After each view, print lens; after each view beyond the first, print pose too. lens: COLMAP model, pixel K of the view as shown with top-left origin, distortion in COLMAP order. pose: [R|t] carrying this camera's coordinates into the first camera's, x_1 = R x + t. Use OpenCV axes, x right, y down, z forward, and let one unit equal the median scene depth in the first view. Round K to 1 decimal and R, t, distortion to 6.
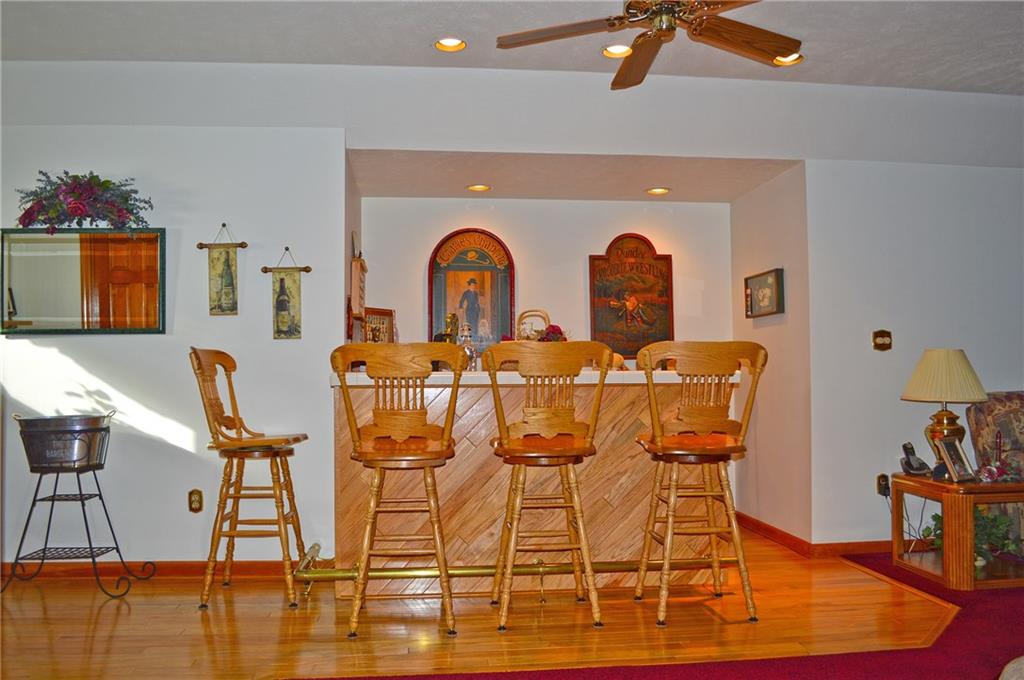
lens RADIAL K [[805.2, 0, 512.0], [0, 805.2, 340.0], [0, 0, 1]] dist [-0.001346, 0.001703]
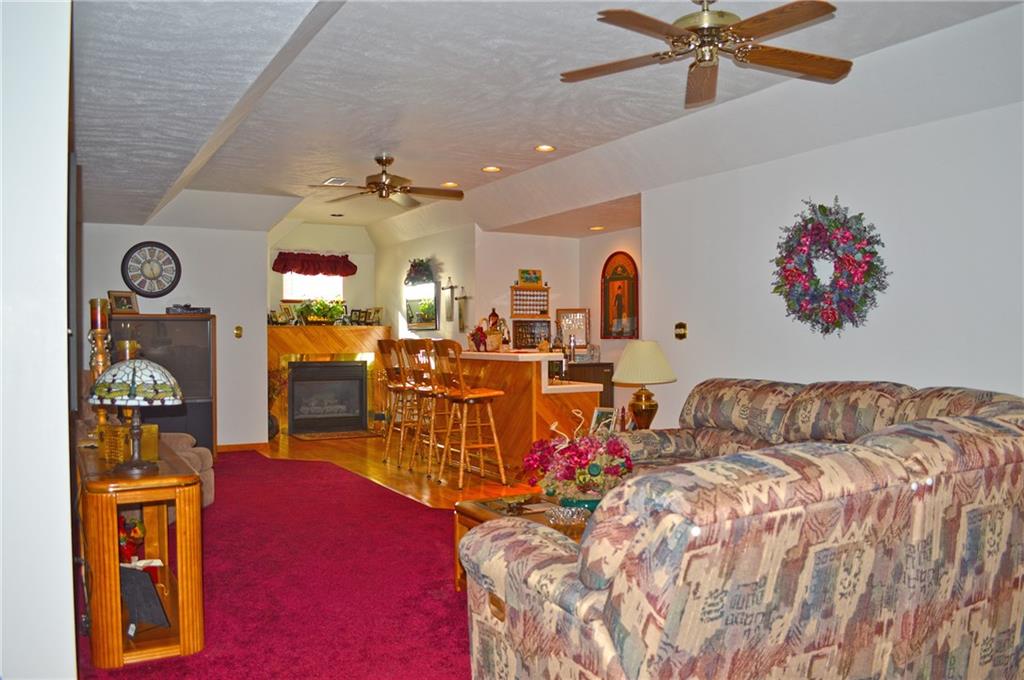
lens RADIAL K [[805.2, 0, 512.0], [0, 805.2, 340.0], [0, 0, 1]] dist [-0.001346, 0.001703]
pose [[0.391474, 0.008353, -0.920151, 1.259322], [0.038780, 0.998921, 0.025567, -0.022898], [0.919372, -0.045693, 0.390727, 0.247179]]
